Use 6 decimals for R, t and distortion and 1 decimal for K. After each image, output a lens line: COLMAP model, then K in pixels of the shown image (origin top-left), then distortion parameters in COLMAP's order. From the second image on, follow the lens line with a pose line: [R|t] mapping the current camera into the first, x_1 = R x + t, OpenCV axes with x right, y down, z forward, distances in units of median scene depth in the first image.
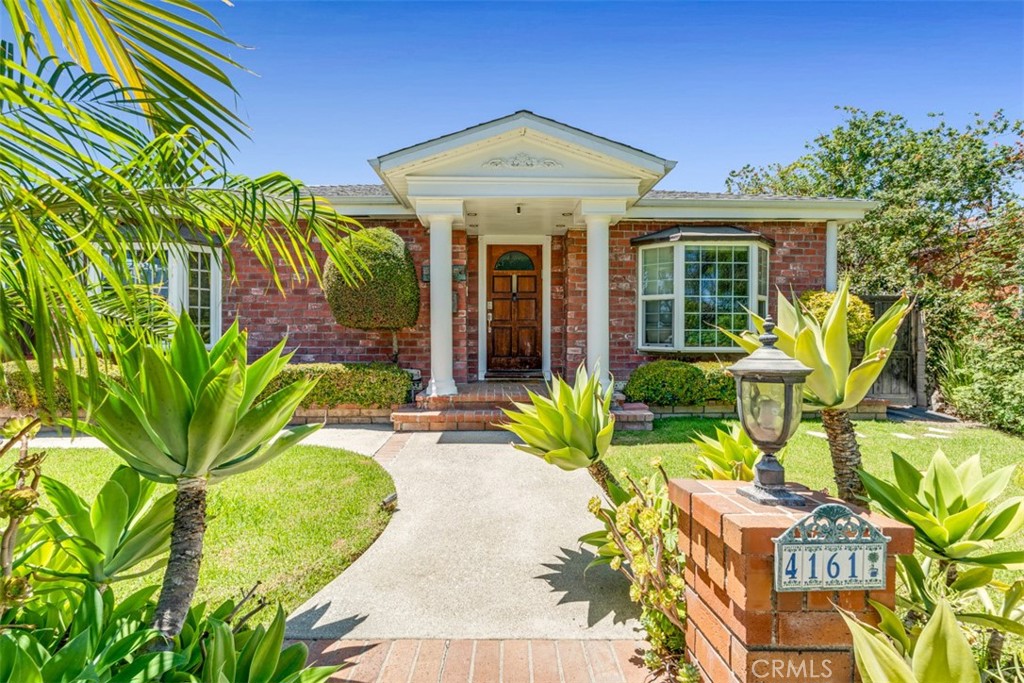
lens RADIAL K [[449.9, 0, 510.0], [0, 449.9, 344.1], [0, 0, 1]] dist [-0.005470, -0.000324]
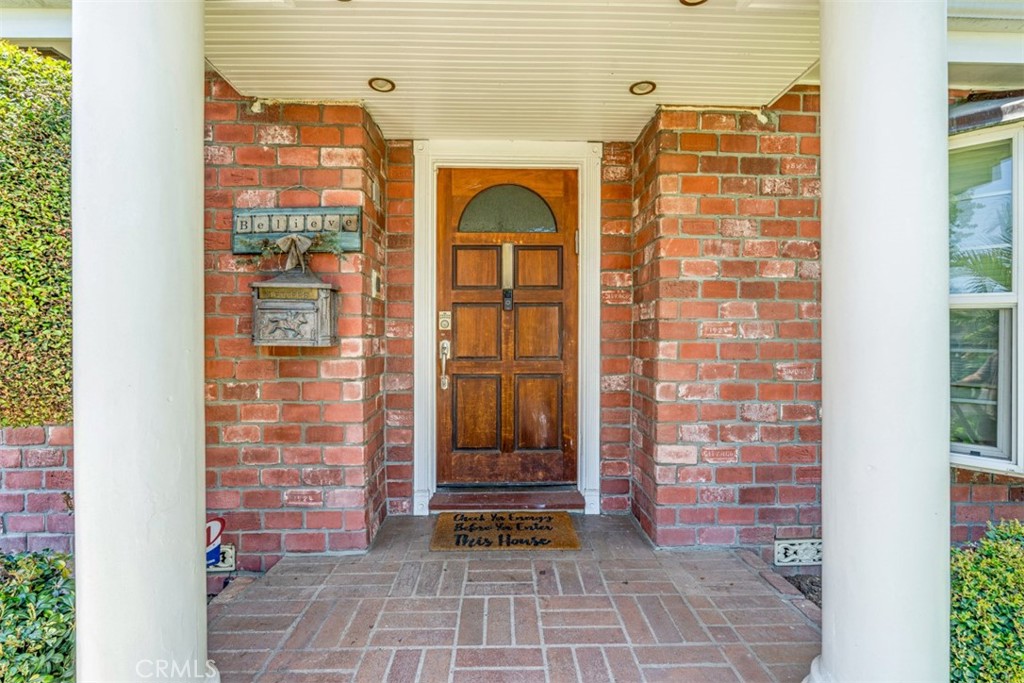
lens RADIAL K [[449.9, 0, 514.0], [0, 449.9, 341.9], [0, 0, 1]] dist [-0.005470, -0.000324]
pose [[0.999997, 0.001493, 0.001722, 0.015295], [-0.001476, 0.999953, -0.009605, -0.064171], [-0.001737, 0.009602, 0.999952, 0.610287]]
